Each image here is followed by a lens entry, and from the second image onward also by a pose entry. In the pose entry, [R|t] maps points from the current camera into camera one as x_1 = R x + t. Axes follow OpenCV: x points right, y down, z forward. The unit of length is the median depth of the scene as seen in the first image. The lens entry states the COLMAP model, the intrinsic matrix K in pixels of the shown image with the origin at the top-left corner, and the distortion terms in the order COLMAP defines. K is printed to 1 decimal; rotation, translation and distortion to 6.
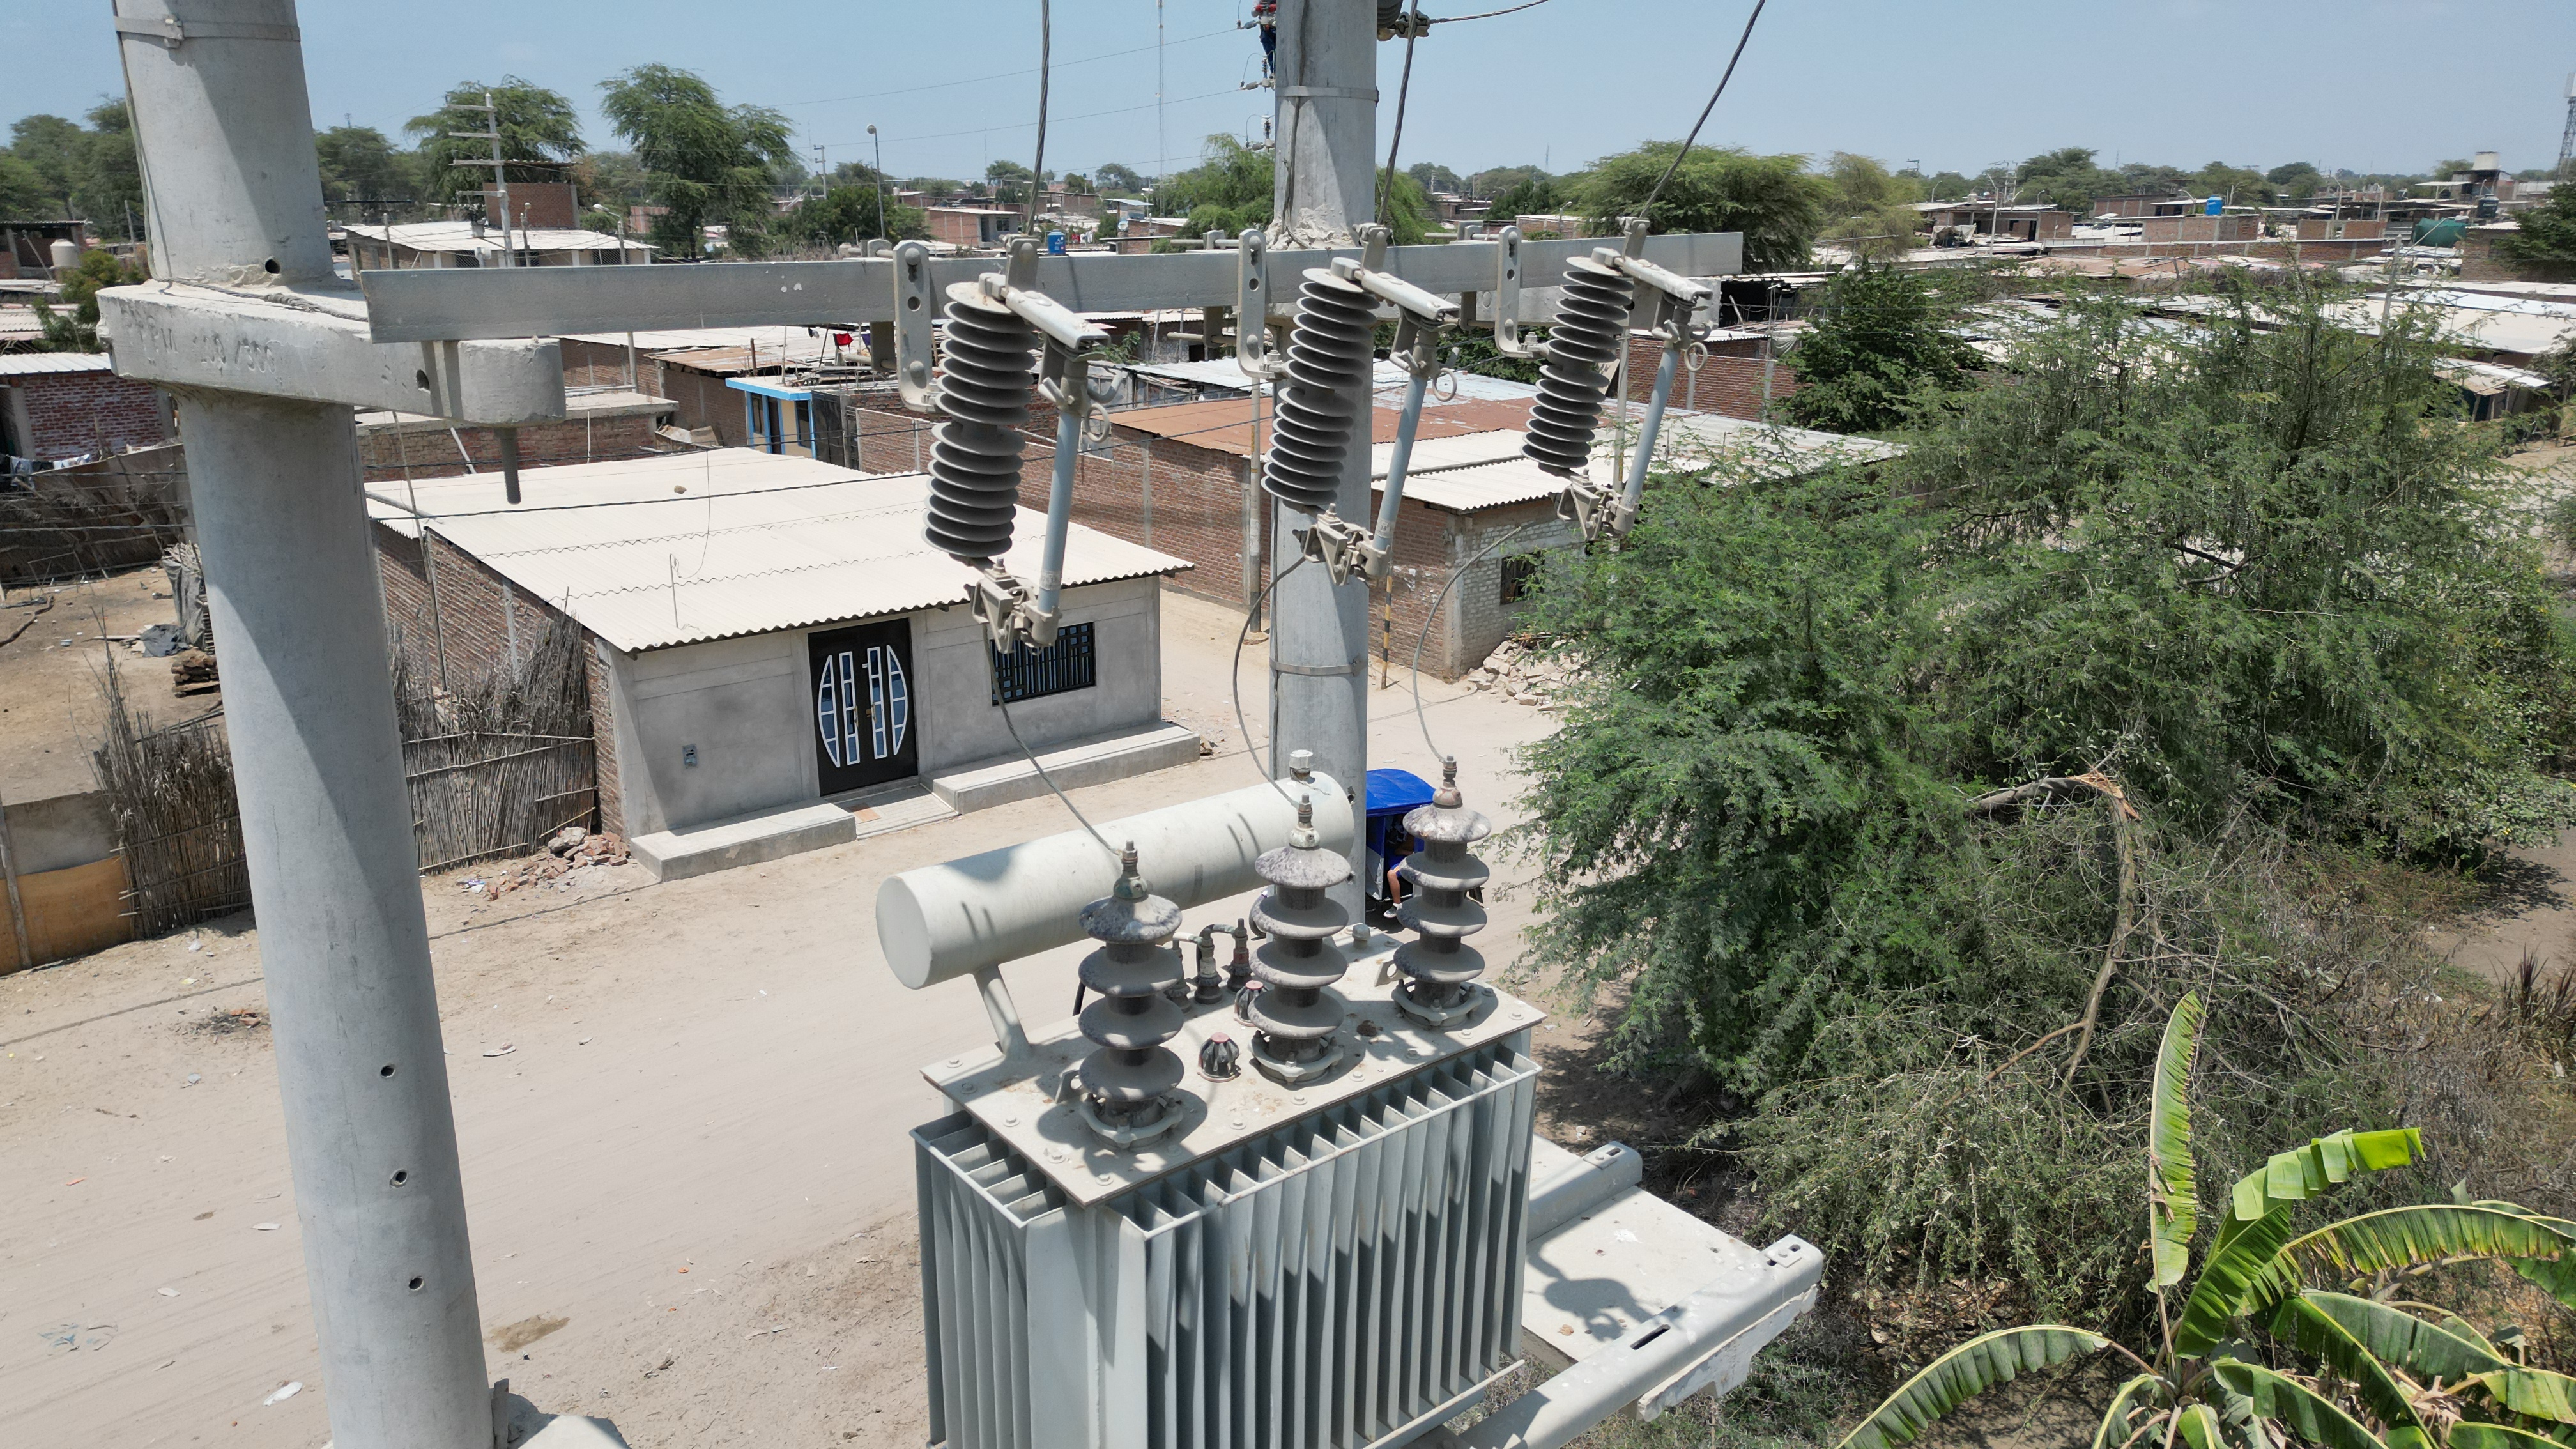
lens RADIAL K [[1799.4, 0, 1270.8], [0, 1799.4, 787.3], [0, 0, 1]] dist [0.043707, -0.017839]
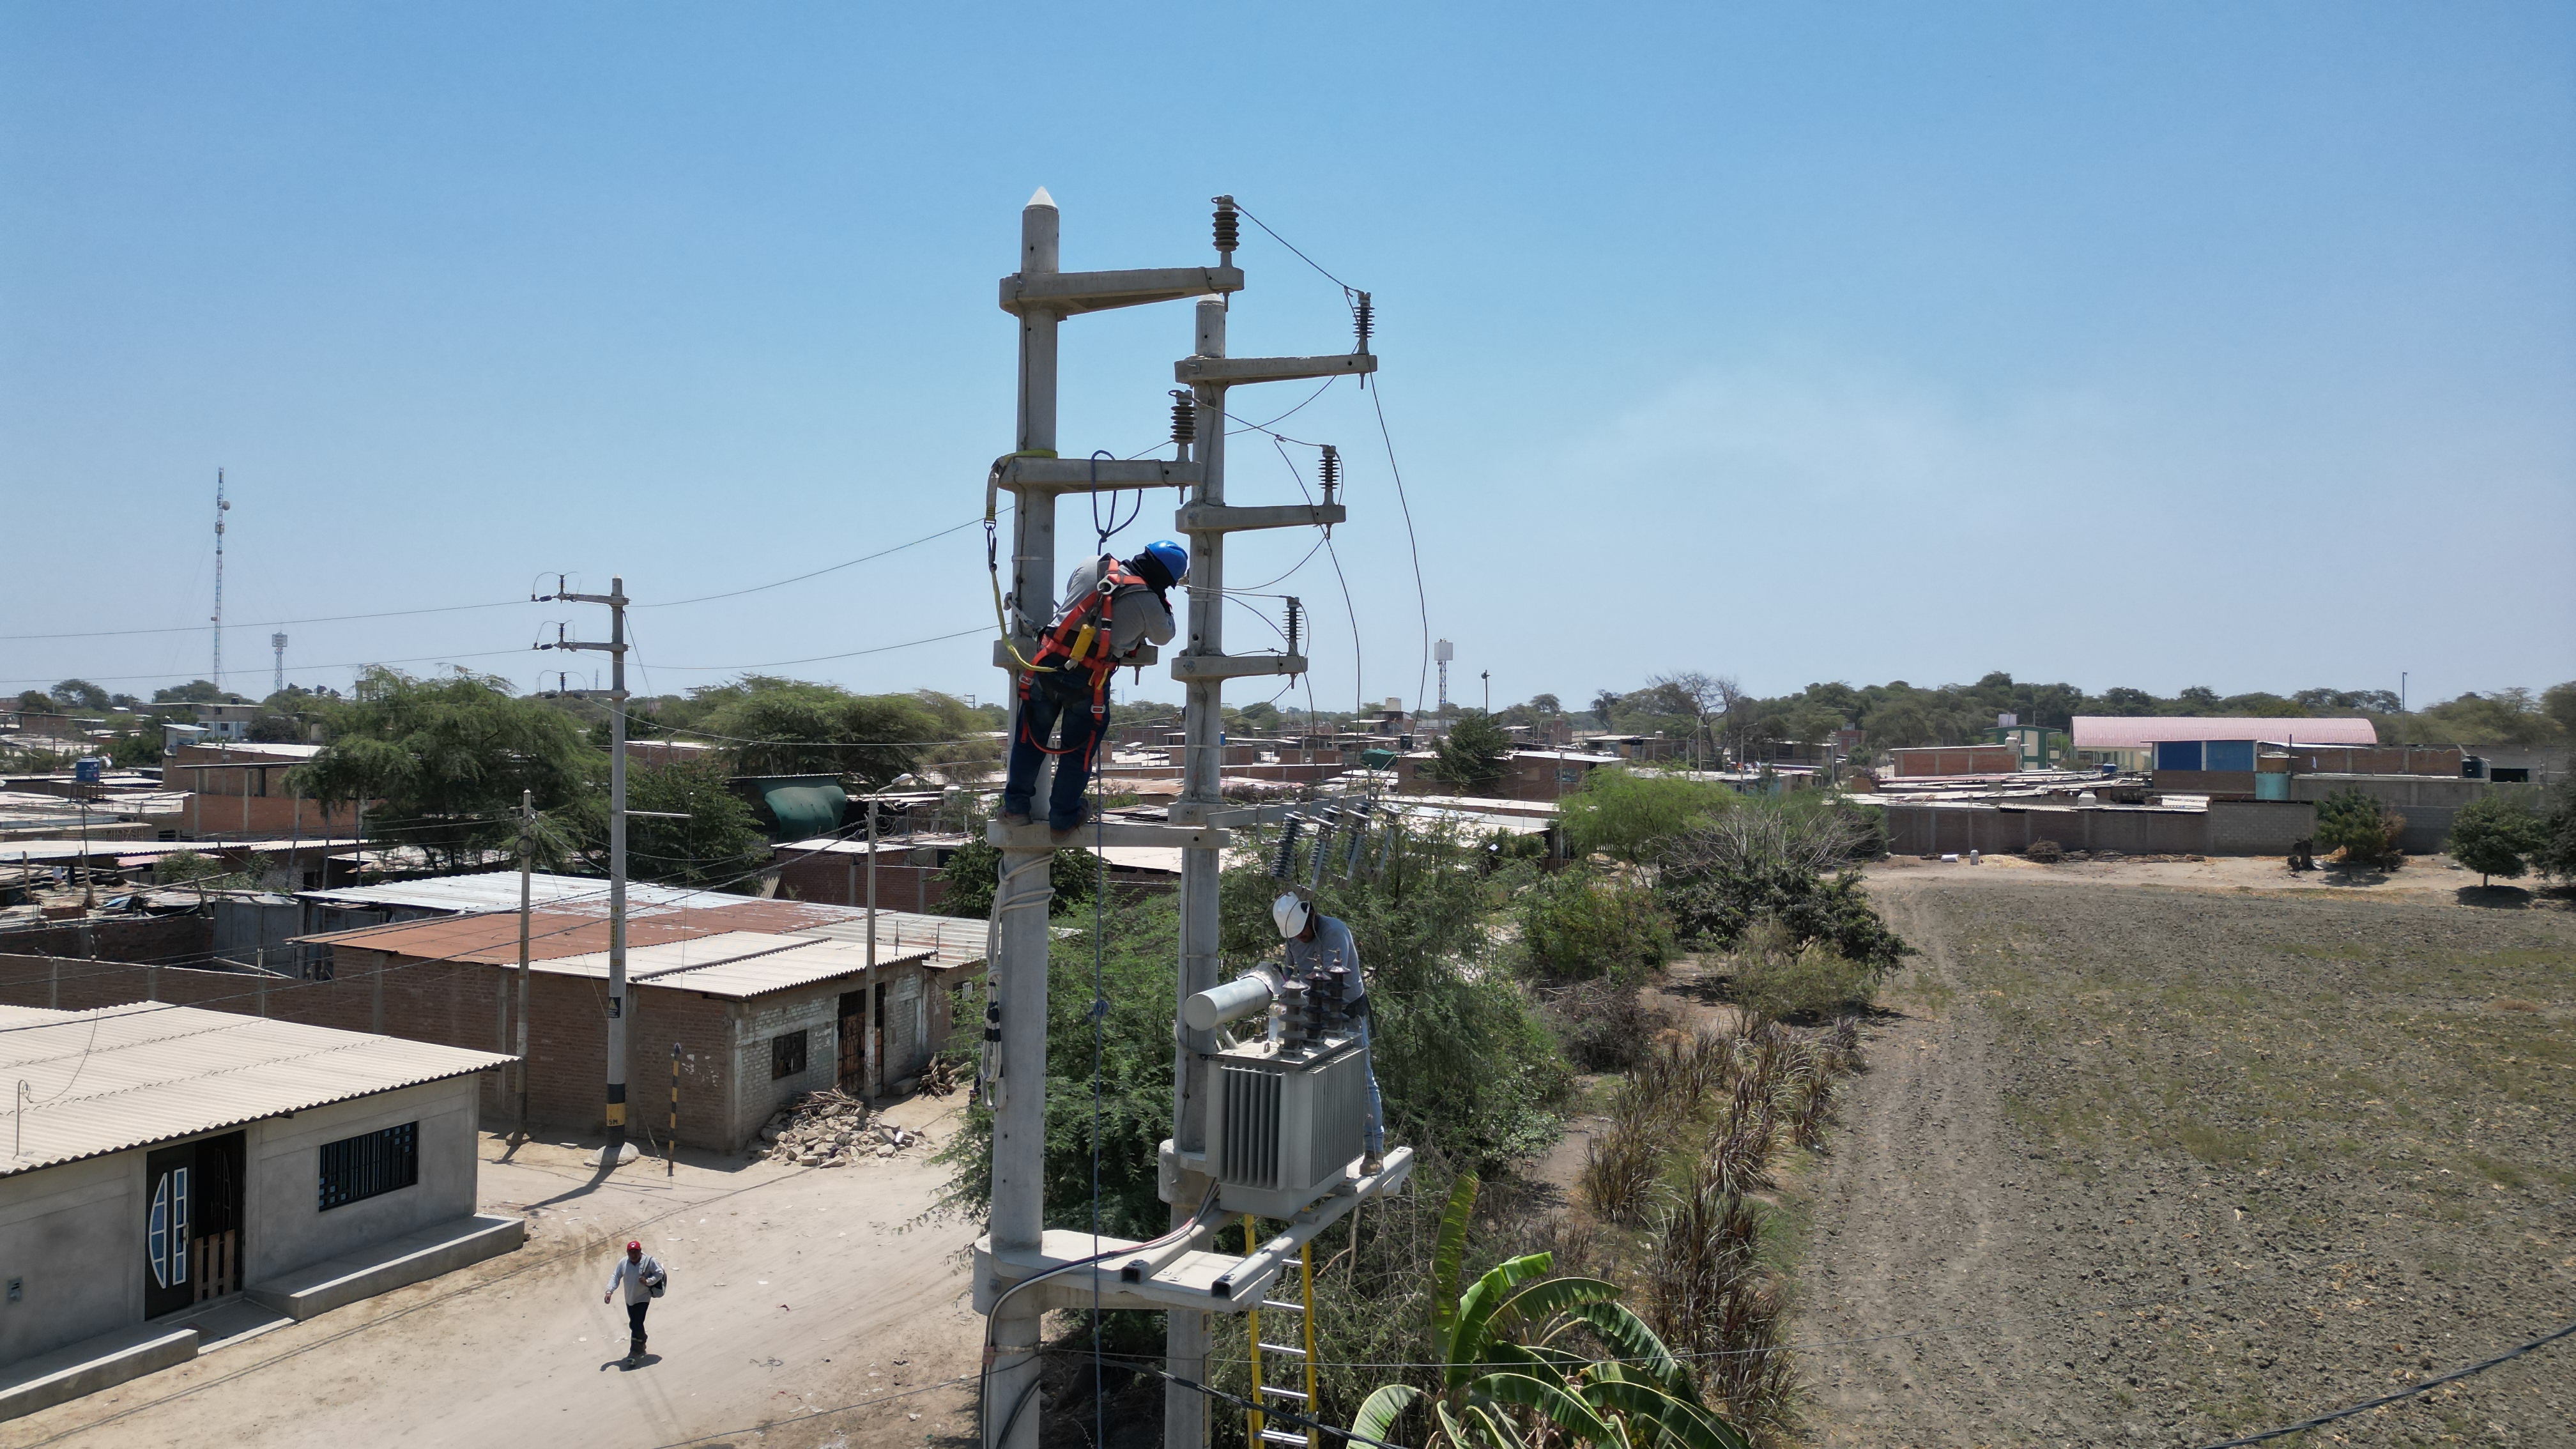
lens RADIAL K [[1799.4, 0, 1286.1], [0, 1799.4, 728.1], [0, 0, 1]] dist [0.043707, -0.017839]
pose [[0.876839, 0.003382, 0.480772, -0.164237], [0.144568, 0.951843, -0.270360, 0.050715], [-0.458534, 0.306567, 0.834125, -0.195868]]
